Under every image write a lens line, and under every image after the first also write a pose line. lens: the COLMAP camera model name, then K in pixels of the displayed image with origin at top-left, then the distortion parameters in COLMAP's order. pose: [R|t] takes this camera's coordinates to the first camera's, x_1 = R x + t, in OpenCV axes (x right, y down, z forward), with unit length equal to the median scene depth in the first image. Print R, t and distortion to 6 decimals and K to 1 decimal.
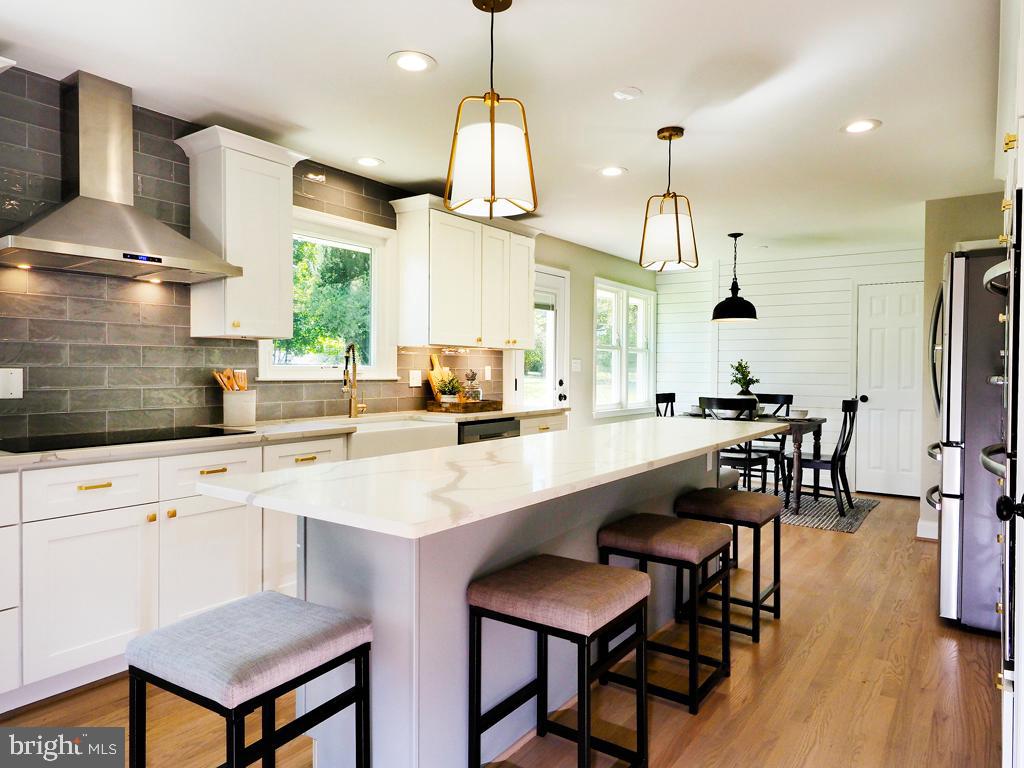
lens RADIAL K [[673.0, 0, 512.8], [0, 673.0, 374.1], [0, 0, 1]] dist [0.046676, 0.002738]
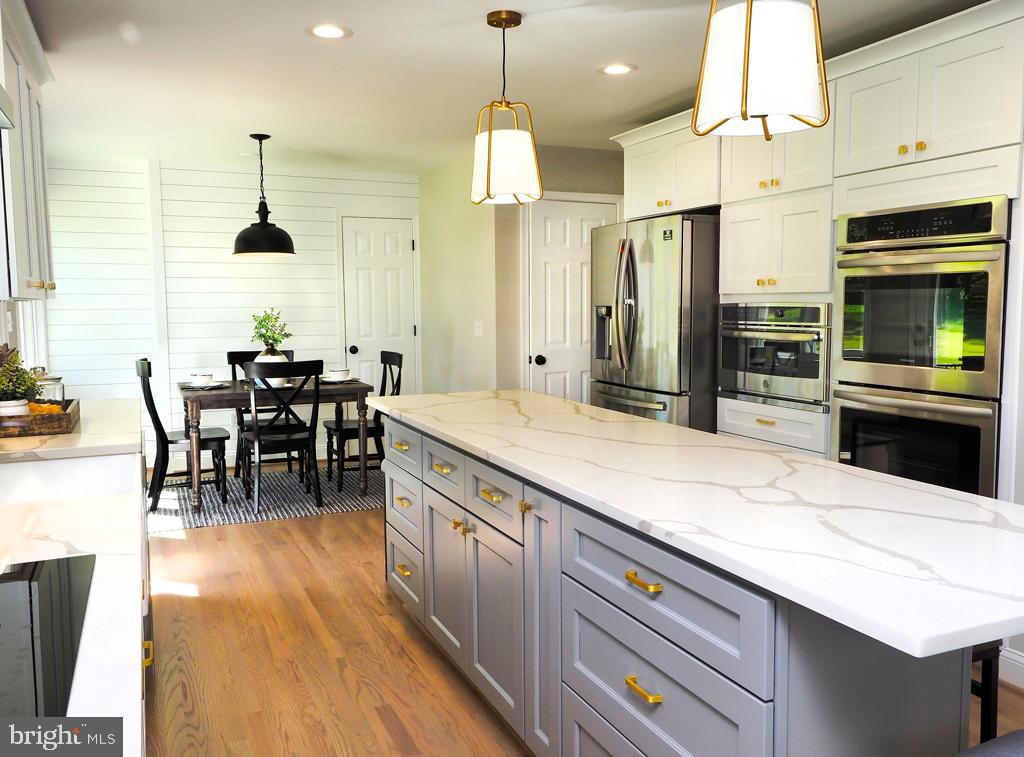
lens RADIAL K [[877.1, 0, 509.5], [0, 877.1, 377.5], [0, 0, 1]] dist [0.060809, 0.004217]
pose [[0.542258, -0.083833, 0.836019, -0.335510], [0.019566, 0.996000, 0.087184, -0.024770], [-0.839984, -0.030918, 0.541730, 0.248114]]
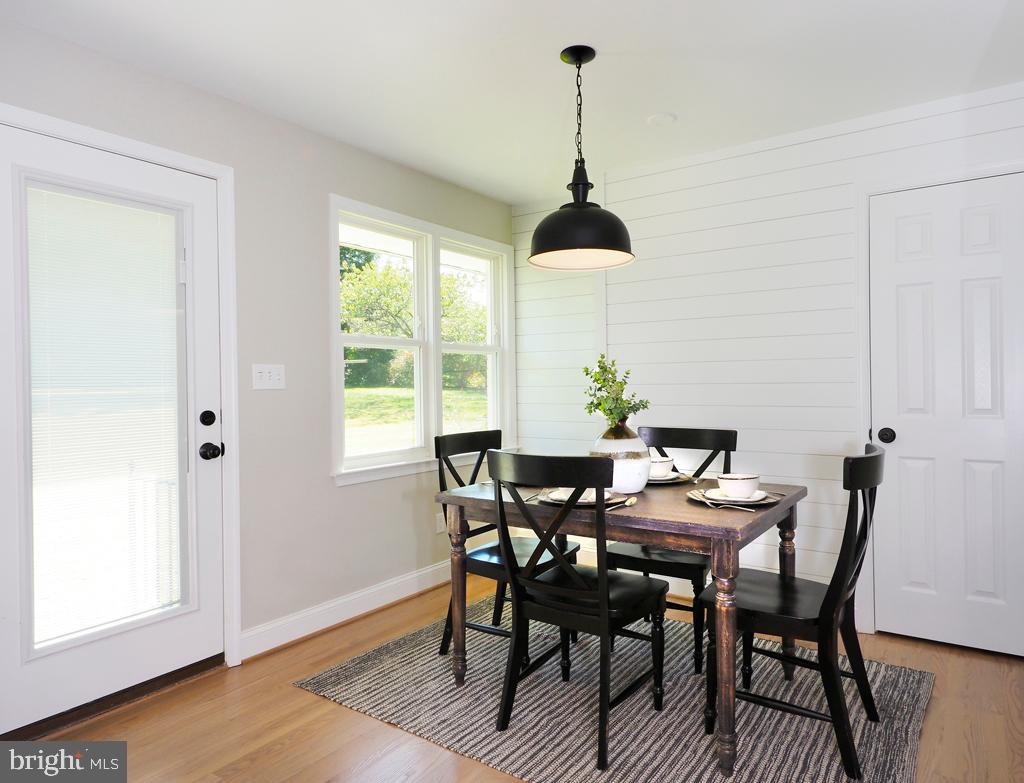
lens RADIAL K [[676.0, 0, 512.7], [0, 676.0, 386.5], [0, 0, 1]] dist [0.028577, 0.000122]
pose [[0.999771, -0.021277, 0.002205, 0.277887], [0.021288, 0.999761, -0.004892, -0.001126], [-0.002100, 0.004938, 0.999986, 0.574258]]
